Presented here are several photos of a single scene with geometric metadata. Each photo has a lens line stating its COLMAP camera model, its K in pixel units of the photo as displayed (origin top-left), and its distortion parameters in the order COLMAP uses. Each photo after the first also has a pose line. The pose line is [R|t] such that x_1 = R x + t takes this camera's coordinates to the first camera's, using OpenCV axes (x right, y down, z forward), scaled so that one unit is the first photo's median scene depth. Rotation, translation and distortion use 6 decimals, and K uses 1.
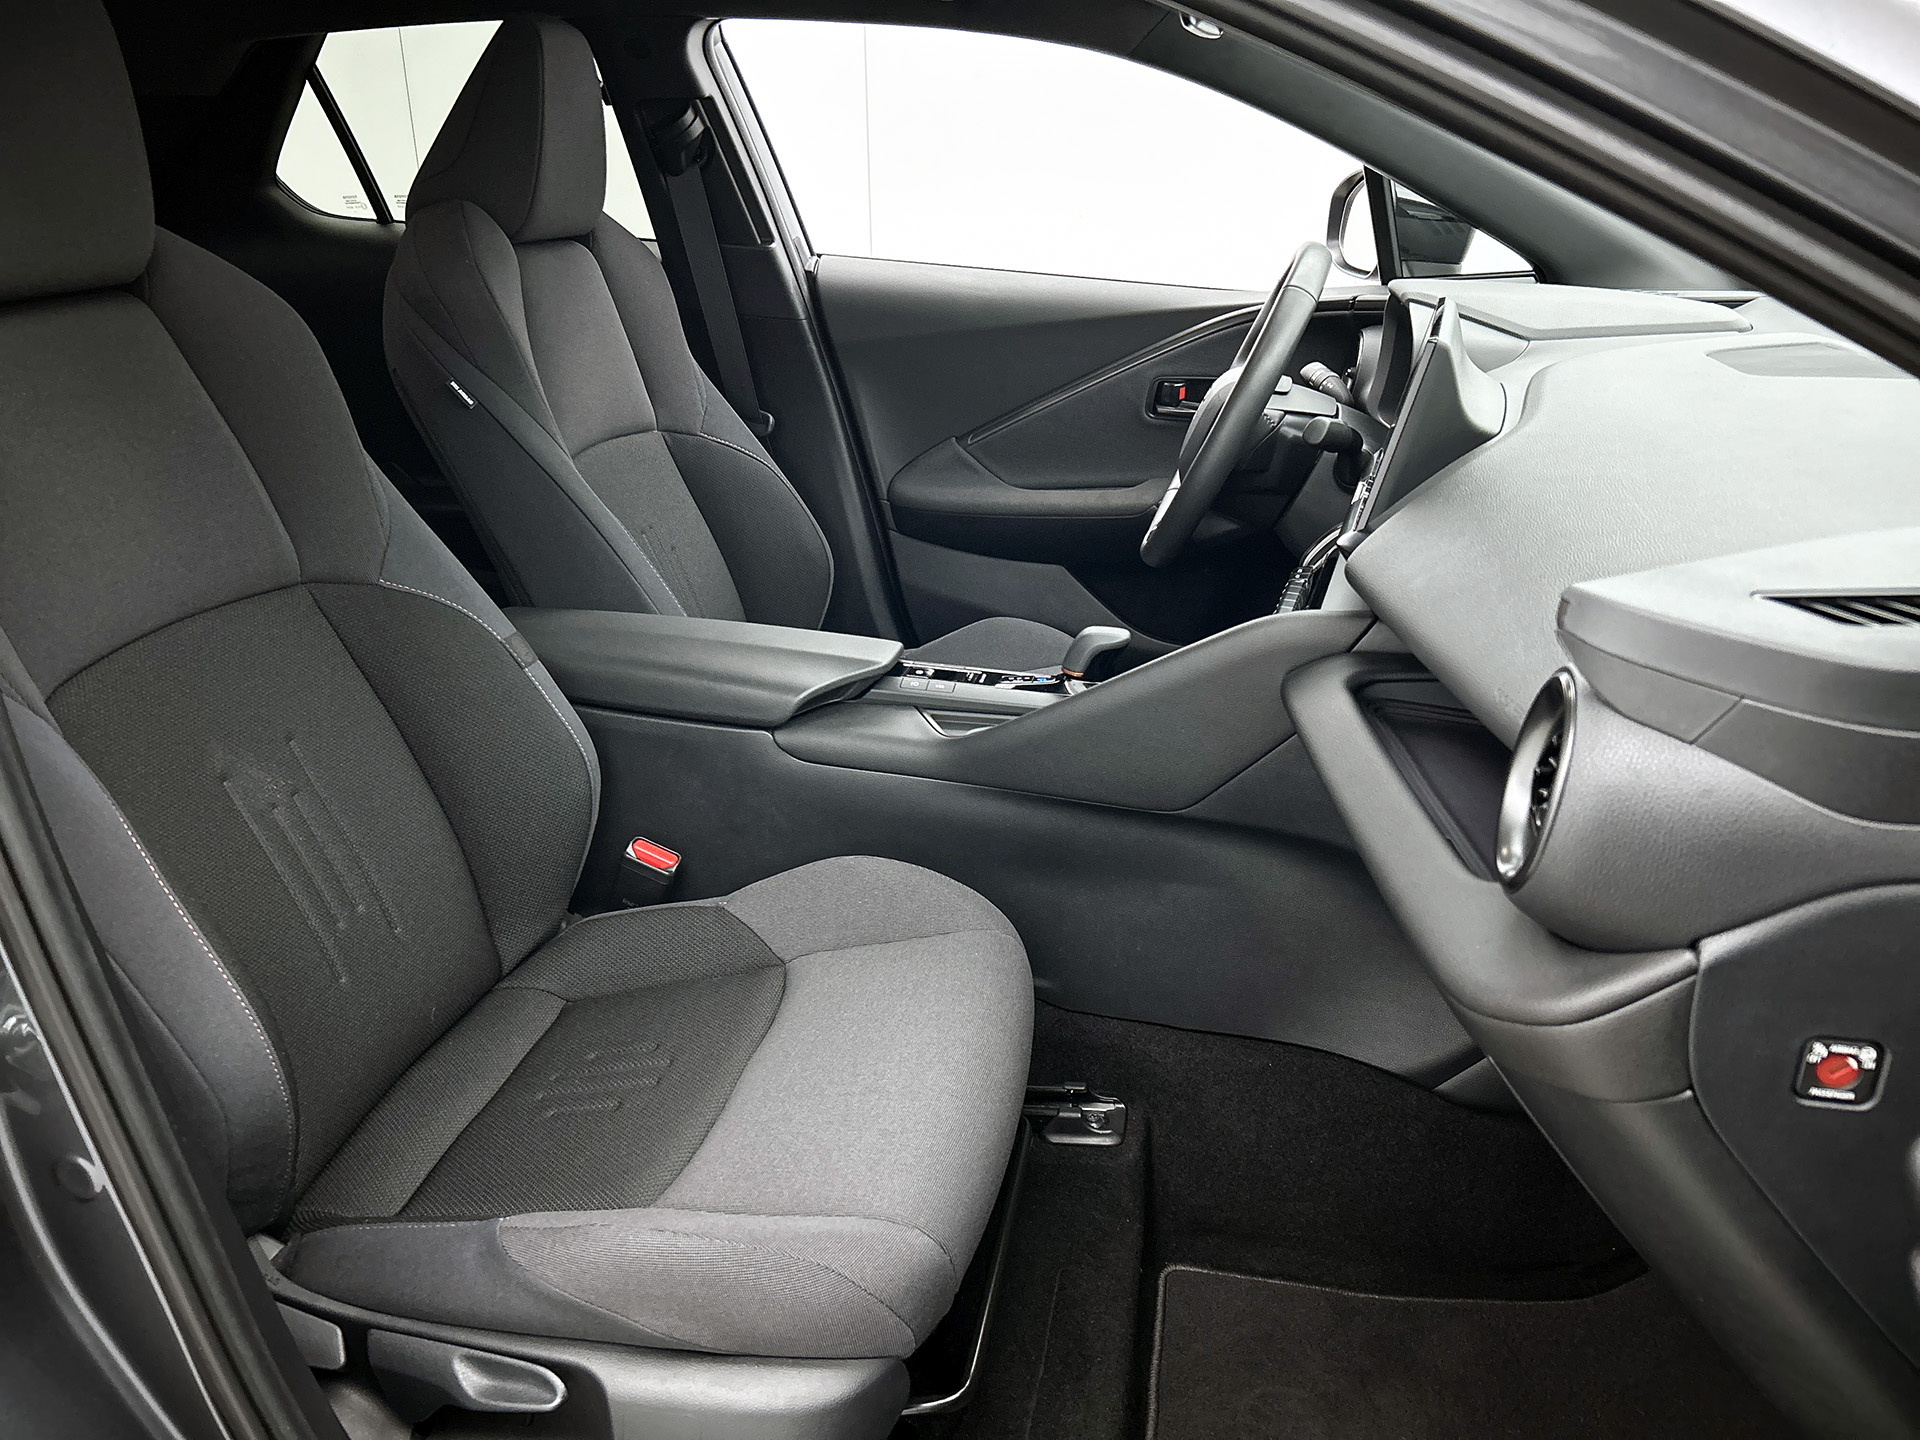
lens RADIAL K [[1434.8, 0, 959.8], [0, 1434.8, 723.6], [0, 0, 1]] dist [0.025492, -0.028457]
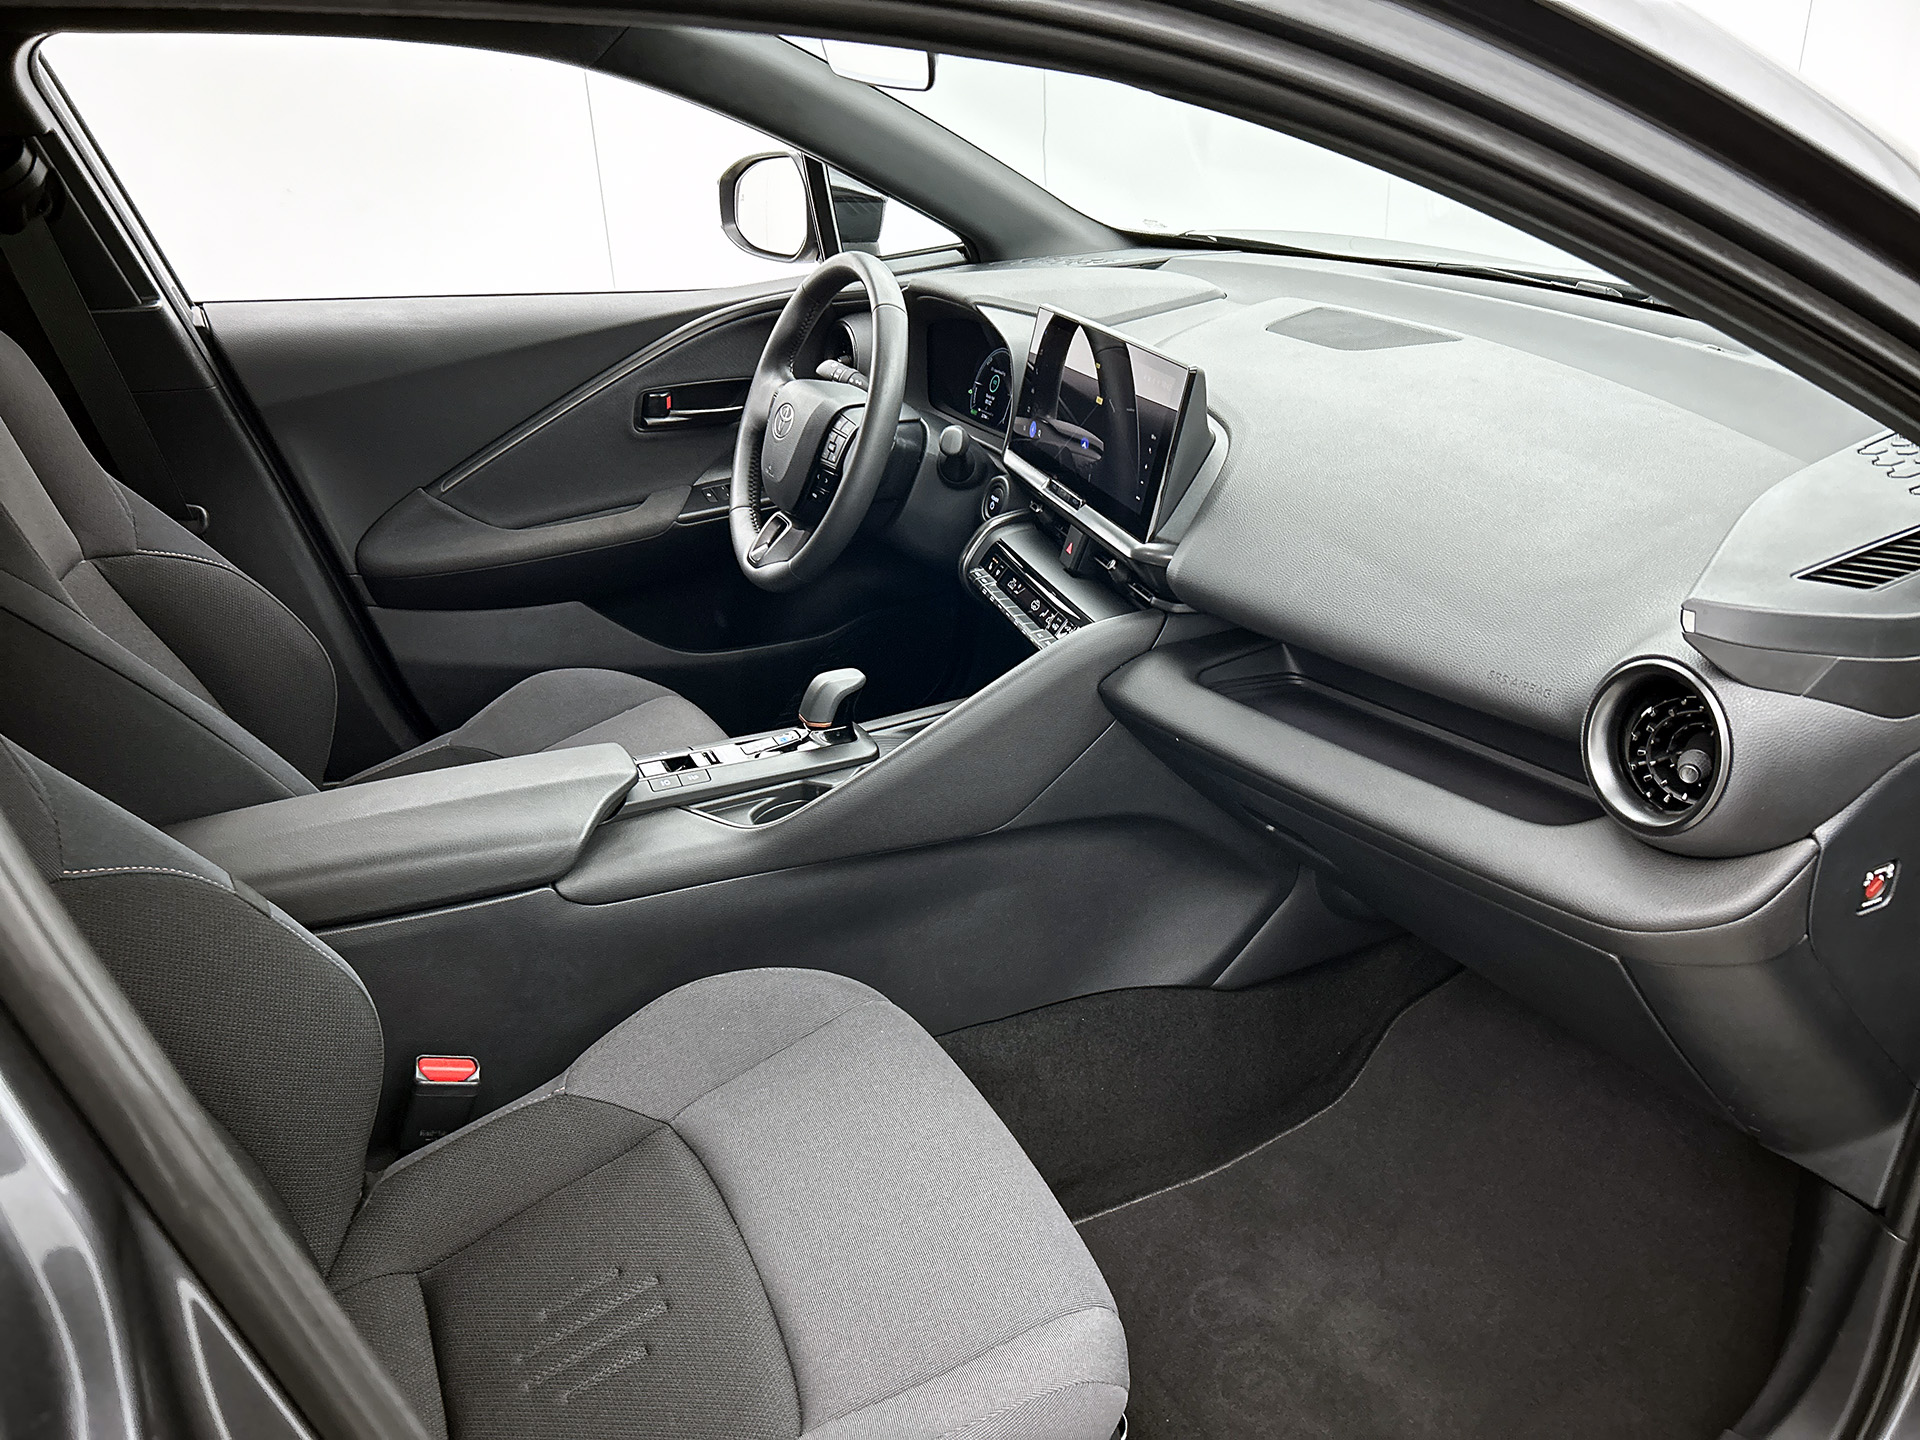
lens RADIAL K [[1434.8, 0, 1025.7], [0, 1434.8, 713.0], [0, 0, 1]] dist [0.025492, -0.028457]
pose [[0.806304, -0.271646, 0.525436, -0.231792], [0.246313, 0.961823, 0.119276, -0.090340], [-0.537777, 0.033249, 0.842431, 0.065478]]
